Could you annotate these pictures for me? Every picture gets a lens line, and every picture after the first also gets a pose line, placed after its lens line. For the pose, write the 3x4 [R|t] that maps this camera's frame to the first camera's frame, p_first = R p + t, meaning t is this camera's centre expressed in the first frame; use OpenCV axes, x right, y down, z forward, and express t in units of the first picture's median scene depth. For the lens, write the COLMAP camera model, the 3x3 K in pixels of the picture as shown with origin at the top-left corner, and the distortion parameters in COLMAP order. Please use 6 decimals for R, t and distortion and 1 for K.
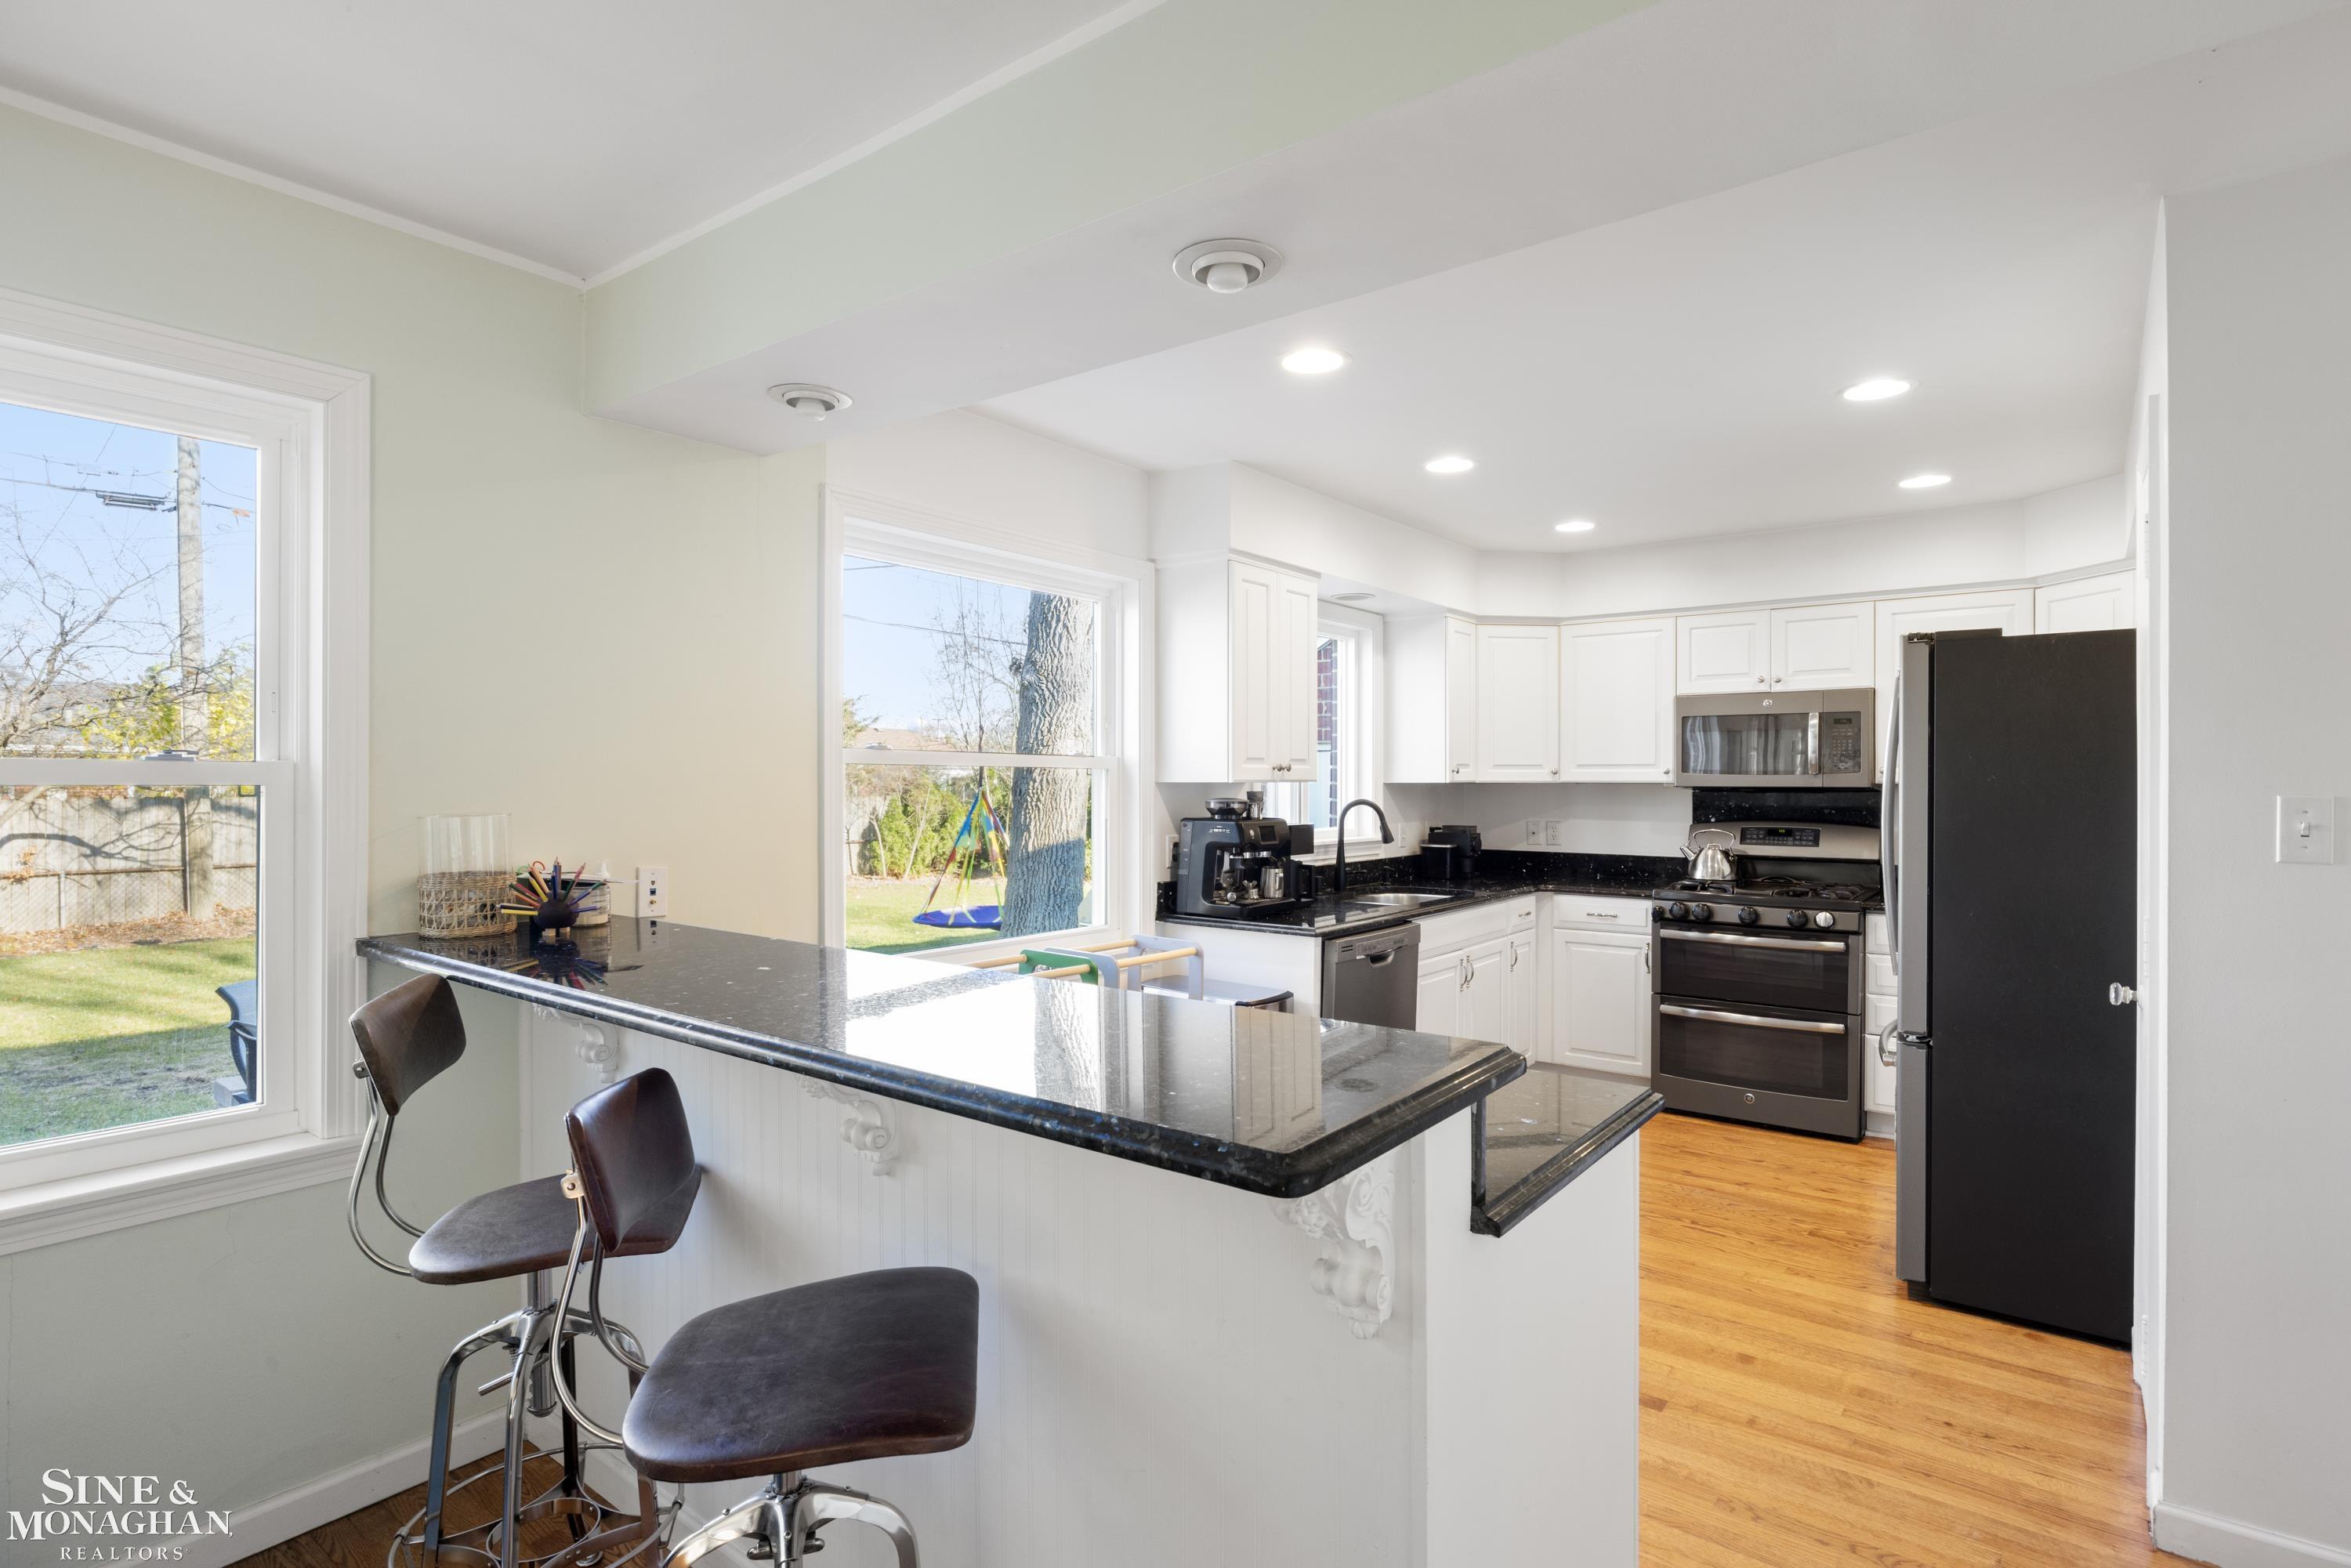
lens RADIAL K [[1177.7, 0, 1174.1], [0, 1177.7, 778.3], [0, 0, 1]] dist [-0.011309, -0.000735]
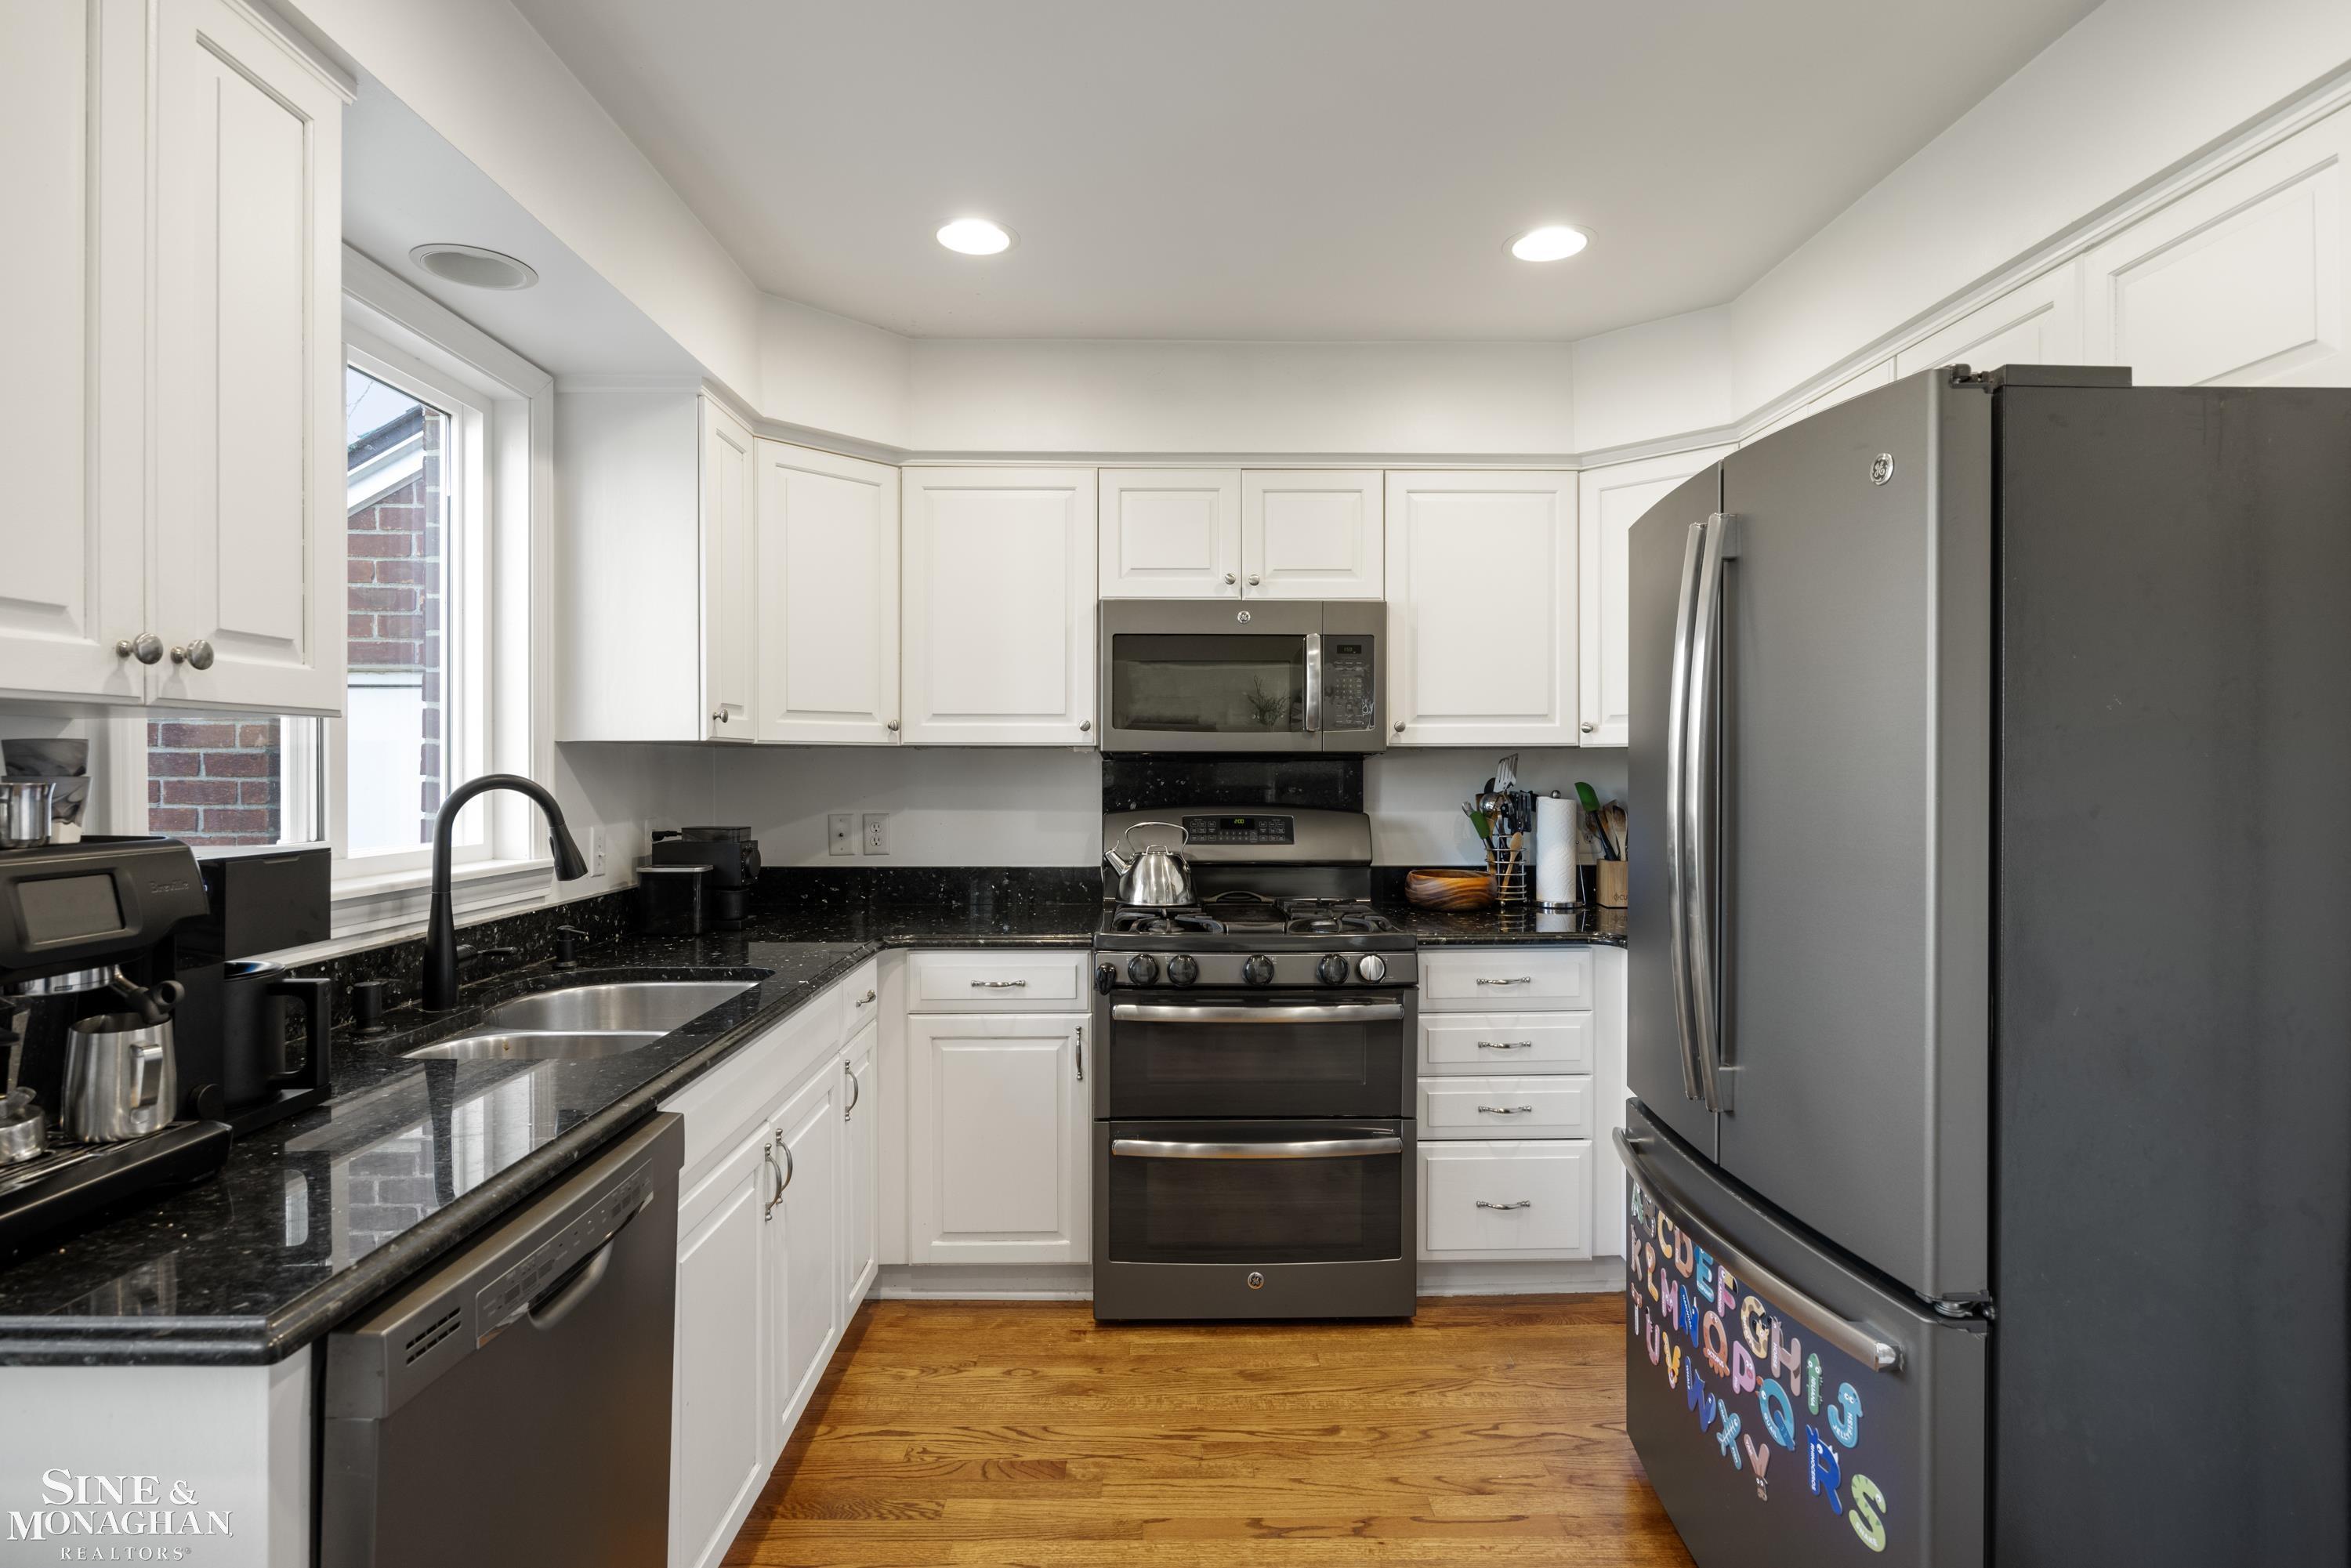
lens RADIAL K [[1177.7, 0, 1174.1], [0, 1177.7, 778.3], [0, 0, 1]] dist [-0.011309, -0.000735]
pose [[0.781738, -0.007204, 0.623565, 0.085888], [-0.000618, 0.999924, 0.012326, 0.013456], [-0.623607, -0.010021, 0.781674, 0.520873]]
